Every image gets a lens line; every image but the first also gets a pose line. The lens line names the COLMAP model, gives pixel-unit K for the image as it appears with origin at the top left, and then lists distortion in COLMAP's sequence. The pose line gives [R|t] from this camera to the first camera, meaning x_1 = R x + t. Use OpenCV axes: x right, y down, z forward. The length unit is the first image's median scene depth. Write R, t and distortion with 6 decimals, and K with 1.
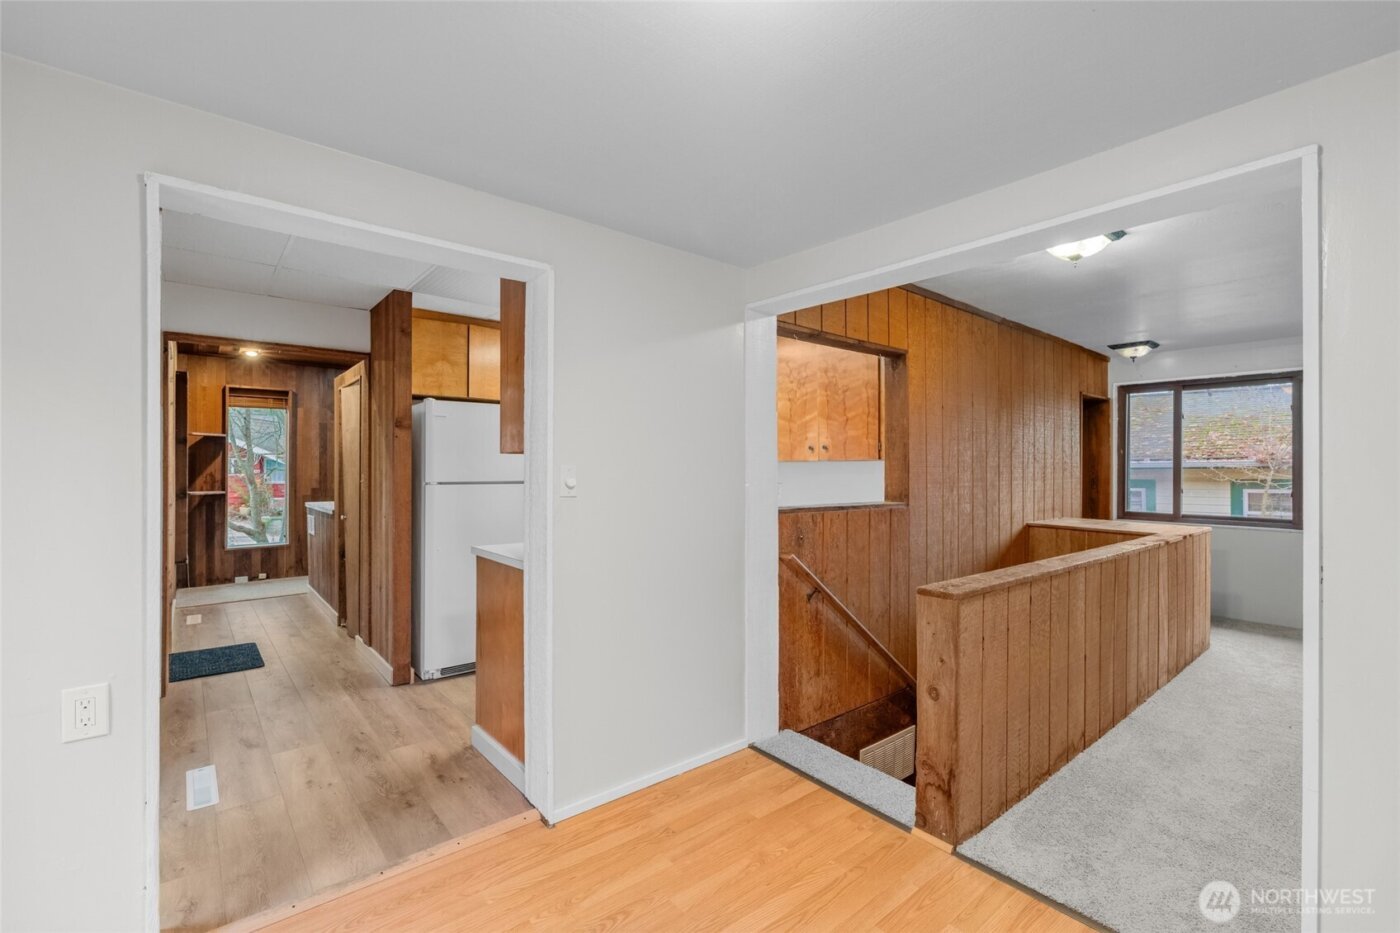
lens RADIAL K [[623.1, 0, 714.5], [0, 623.1, 465.5], [0, 0, 1]] dist [-0.007677, 0.001533]
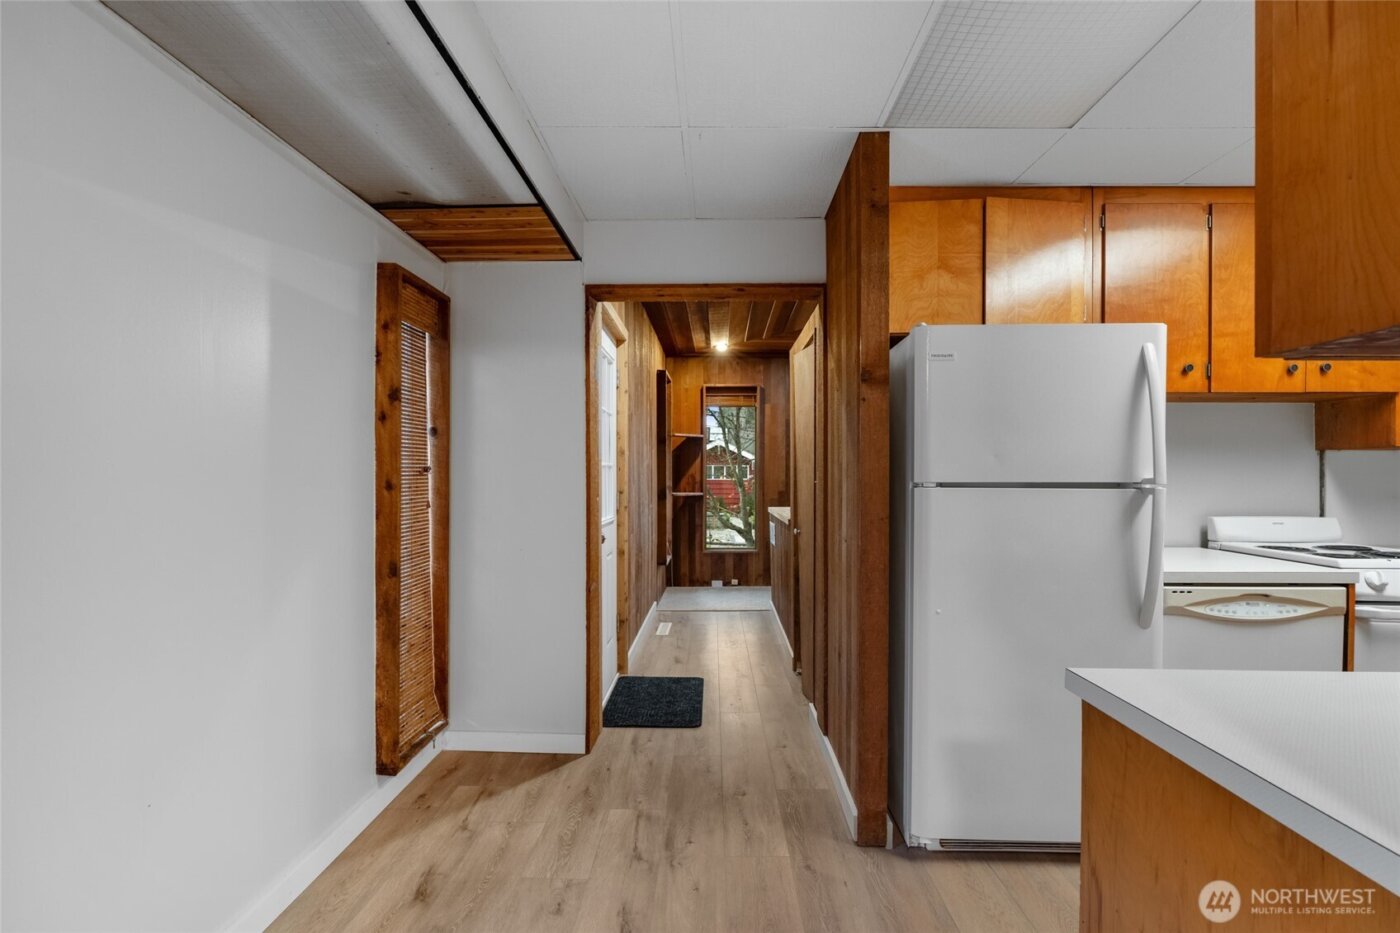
lens RADIAL K [[623.1, 0, 693.3], [0, 623.1, 477.3], [0, 0, 1]] dist [-0.007677, 0.001533]
pose [[0.737821, 0.002814, -0.674990, -0.199913], [0.003229, 0.999965, 0.007698, 0.014136], [0.674989, -0.007859, 0.737786, 0.392367]]
